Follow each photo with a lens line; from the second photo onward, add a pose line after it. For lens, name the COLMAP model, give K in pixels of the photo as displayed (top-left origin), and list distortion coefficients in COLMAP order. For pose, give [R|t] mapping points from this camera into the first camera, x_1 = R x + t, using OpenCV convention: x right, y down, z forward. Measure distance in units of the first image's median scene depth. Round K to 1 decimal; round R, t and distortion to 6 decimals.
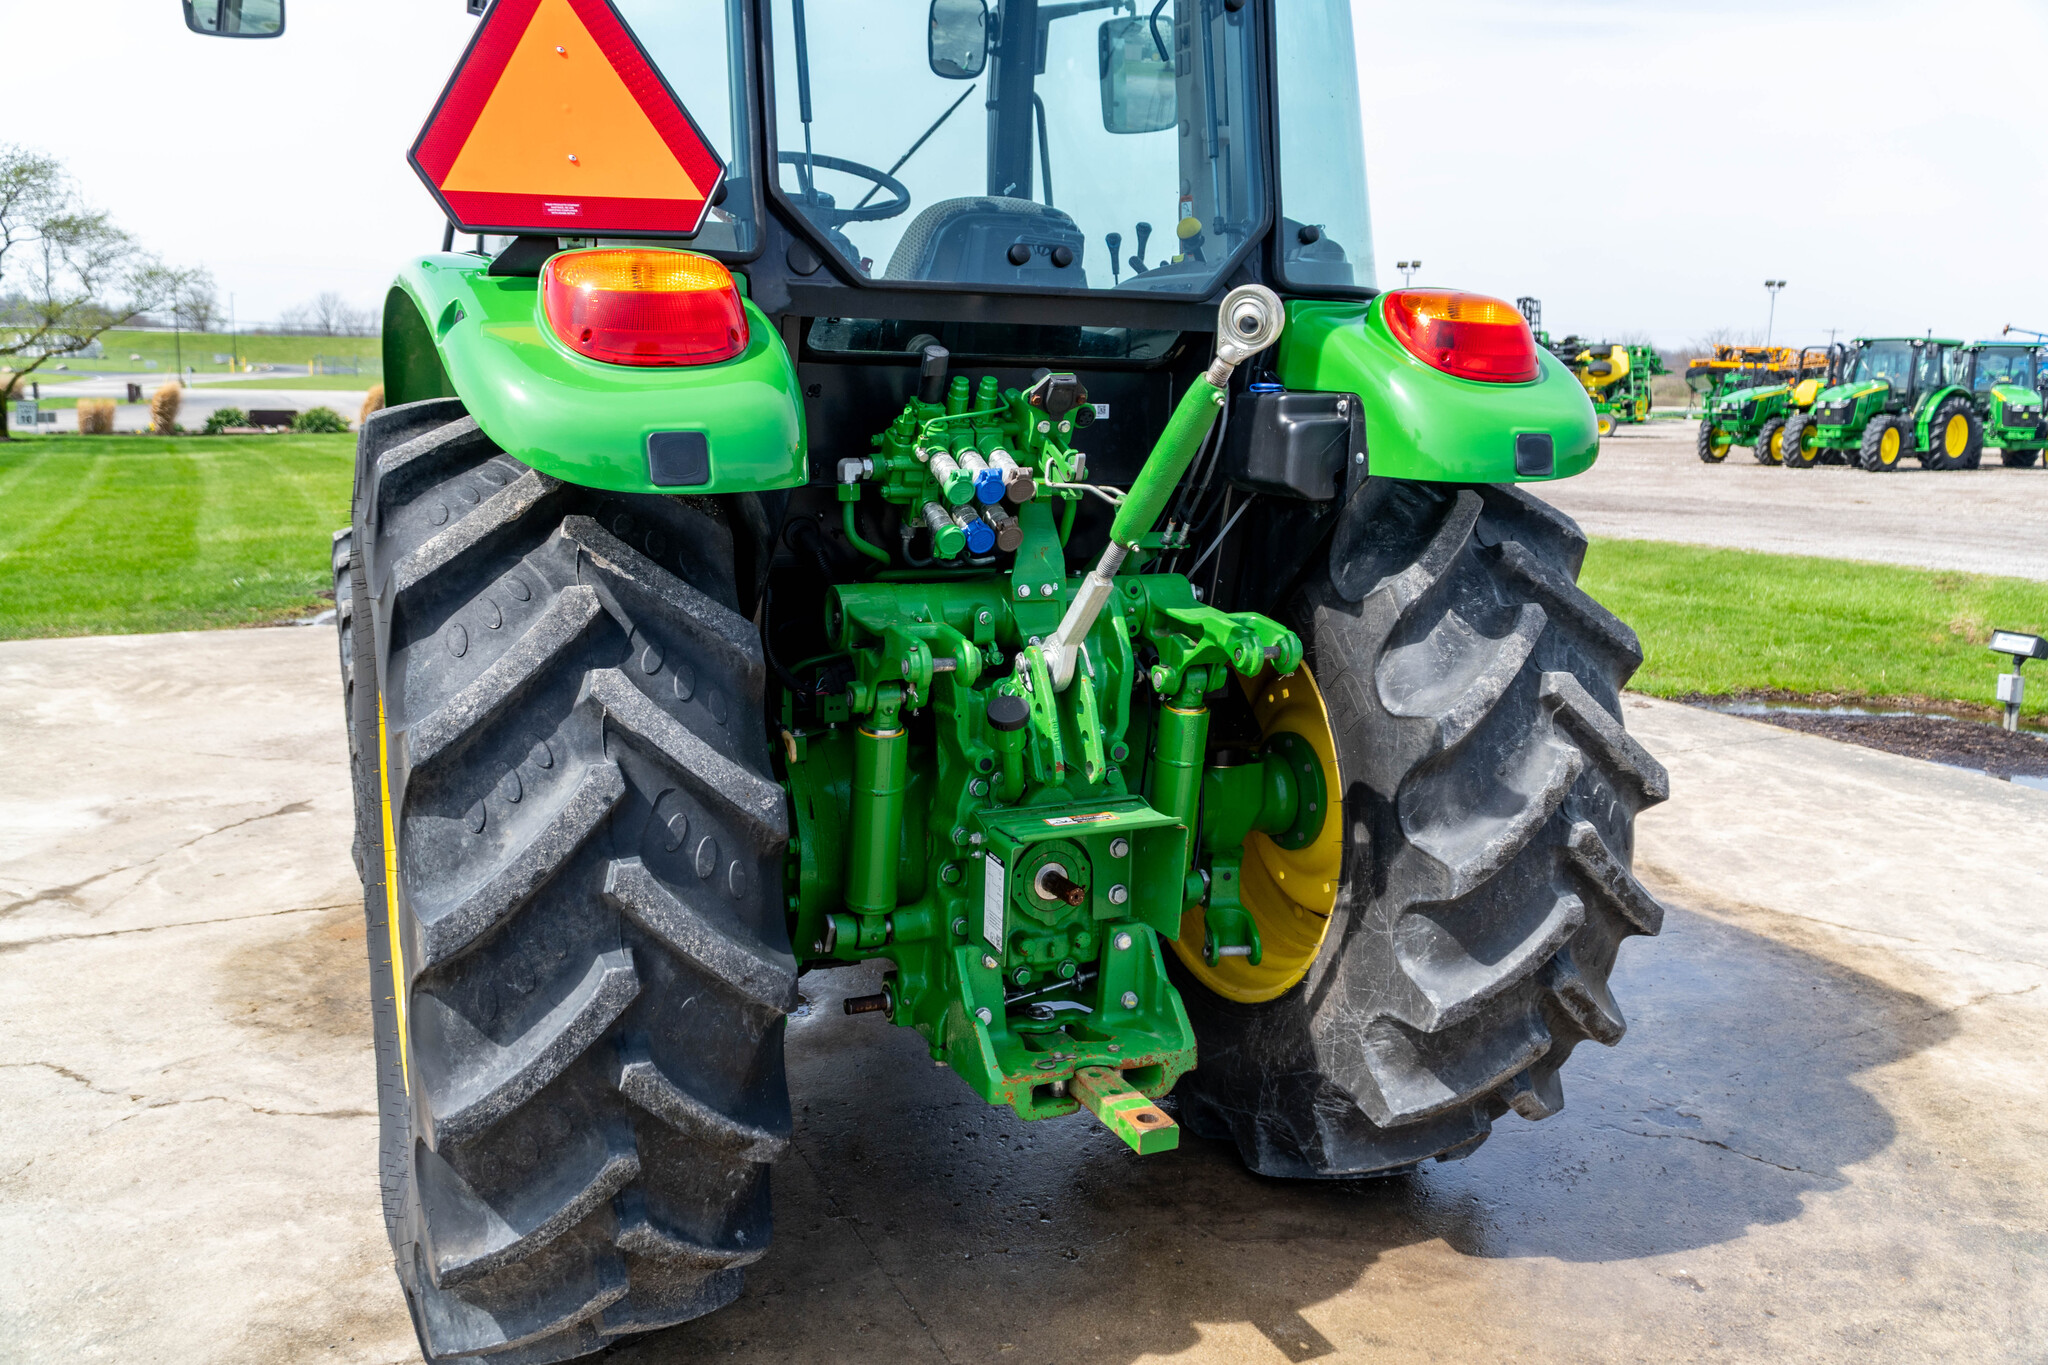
lens RADIAL K [[1648.8, 0, 1024.0], [0, 1648.8, 682.5], [0, 0, 1]] dist [0.017567, -0.001204]
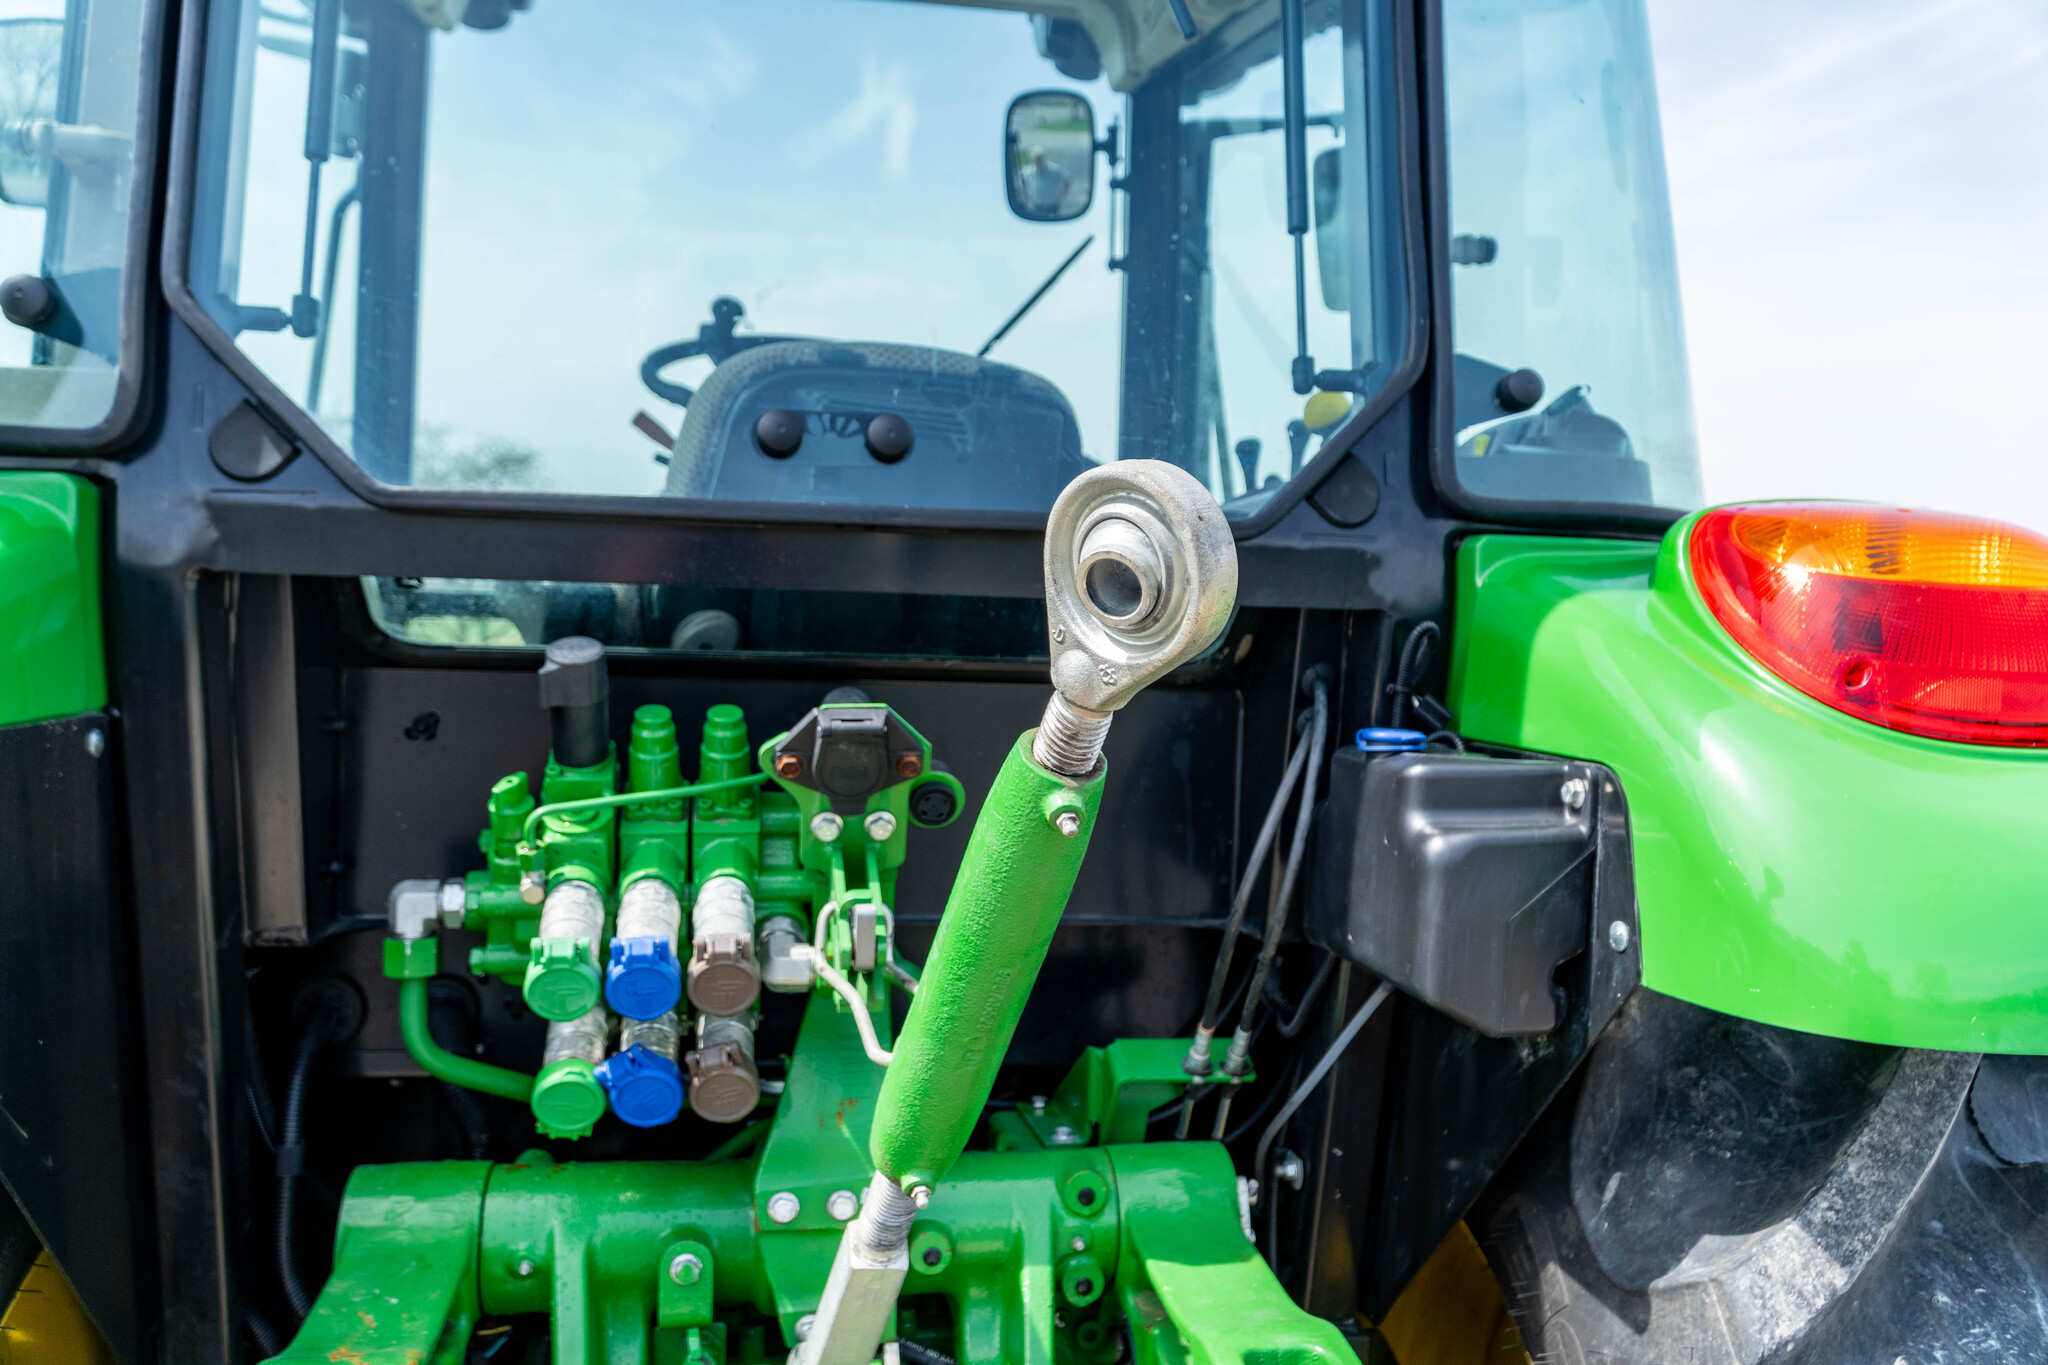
lens RADIAL K [[1648.8, 0, 1024.0], [0, 1648.8, 682.5], [0, 0, 1]] dist [0.017567, -0.001204]
pose [[0.968142, 0.012757, -0.250078, 0.163554], [-0.052659, 0.986740, -0.153527, -0.126337], [0.244804, 0.161805, 0.955976, 0.588762]]
